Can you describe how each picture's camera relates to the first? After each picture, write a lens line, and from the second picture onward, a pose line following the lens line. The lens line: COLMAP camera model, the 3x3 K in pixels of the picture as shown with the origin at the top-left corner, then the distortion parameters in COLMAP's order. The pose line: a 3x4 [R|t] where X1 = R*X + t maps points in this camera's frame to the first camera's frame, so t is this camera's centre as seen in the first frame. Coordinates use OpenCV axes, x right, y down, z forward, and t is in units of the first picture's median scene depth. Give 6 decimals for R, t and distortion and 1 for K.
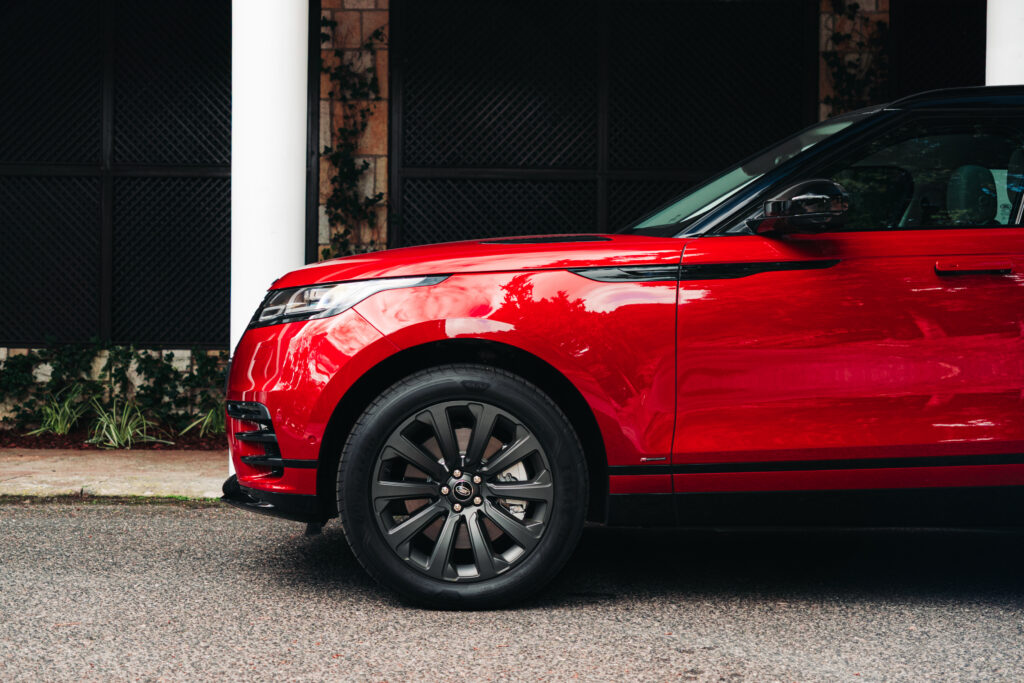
lens RADIAL K [[1673.7, 0, 453.6], [0, 1673.7, 370.2], [0, 0, 1]] dist [0.015277, 0.000000]
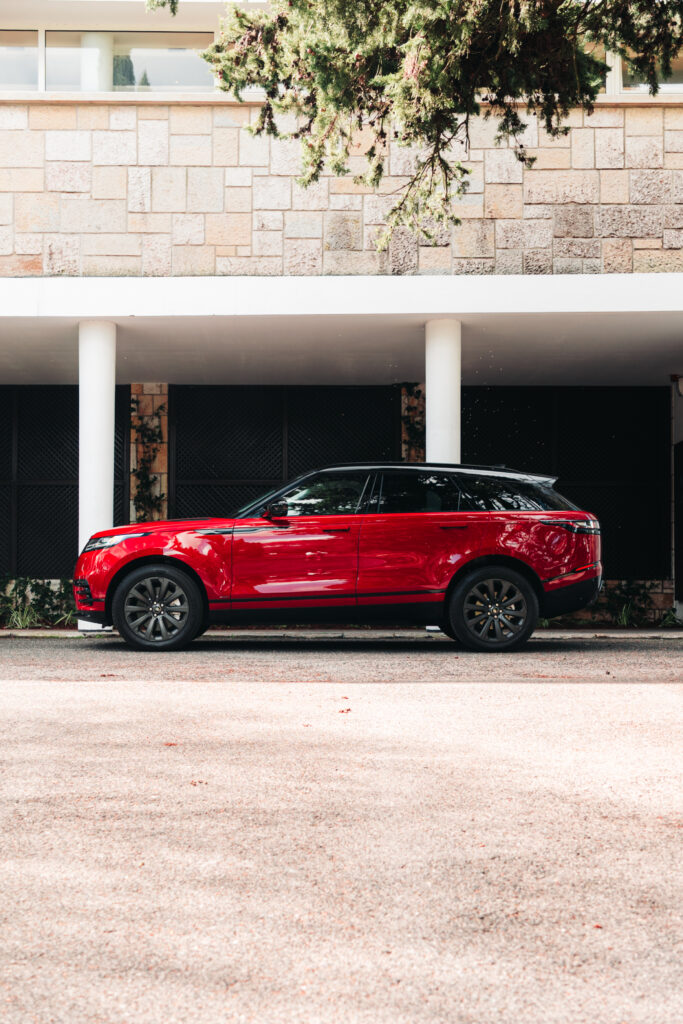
lens RADIAL K [[1281.2, 0, 276.0], [0, 1281.2, 560.9], [0, 0, 1]] dist [-0.014573, 0.000000]
pose [[0.999914, -0.006668, 0.011254, 0.063689], [0.007146, 0.999049, -0.043021, 0.029734], [-0.010956, 0.043098, 0.999011, -0.404720]]
